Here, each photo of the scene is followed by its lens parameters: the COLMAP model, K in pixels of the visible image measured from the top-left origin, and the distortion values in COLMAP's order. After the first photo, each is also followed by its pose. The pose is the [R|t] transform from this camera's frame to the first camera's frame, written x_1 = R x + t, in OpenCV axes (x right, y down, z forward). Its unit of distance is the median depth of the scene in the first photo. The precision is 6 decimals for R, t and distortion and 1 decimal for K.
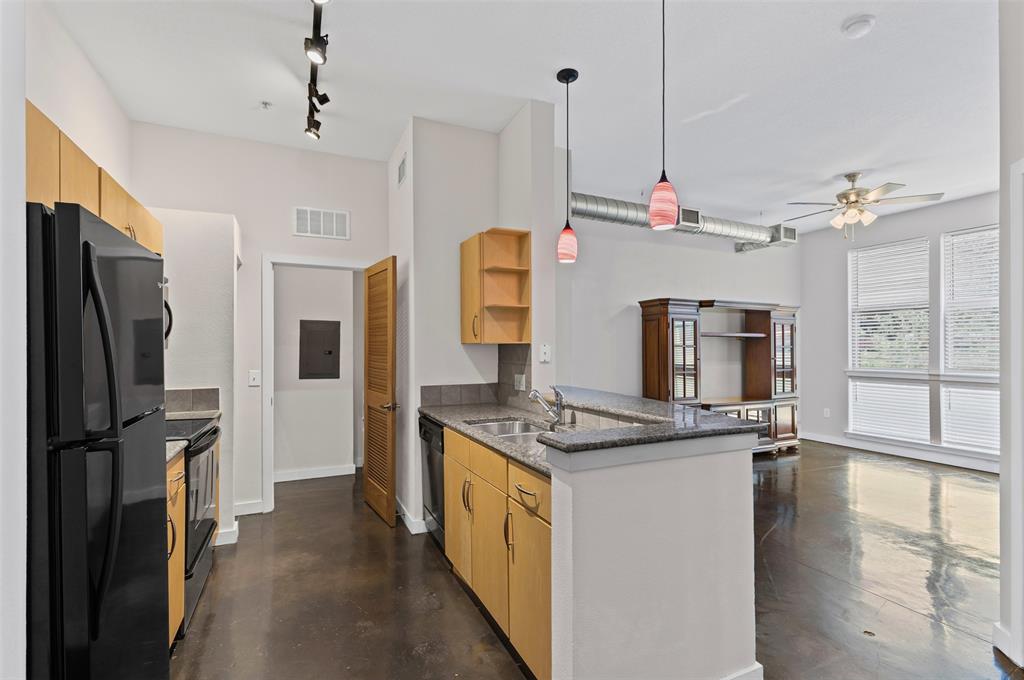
lens RADIAL K [[461.4, 0, 514.9], [0, 461.4, 349.6], [0, 0, 1]] dist [0.004852, -0.001068]
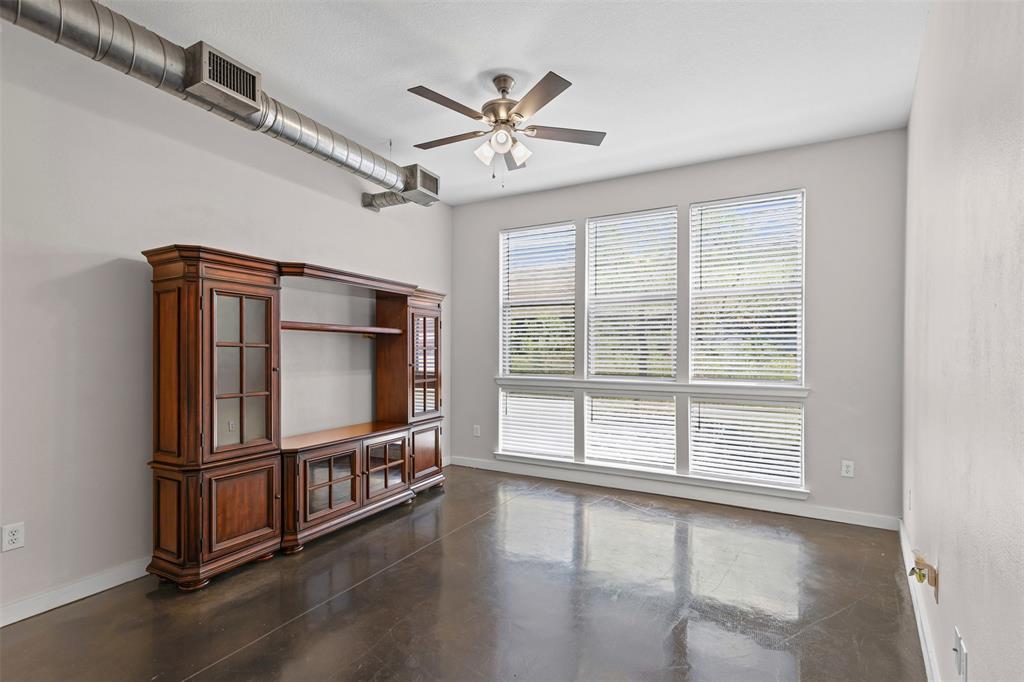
lens RADIAL K [[461.4, 0, 510.3], [0, 461.4, 347.7], [0, 0, 1]] dist [0.004852, -0.001068]
pose [[0.800945, 0.007910, 0.598685, 0.263141], [-0.006211, 0.999969, -0.004902, -0.003594], [-0.598705, 0.000208, 0.800969, 0.354136]]
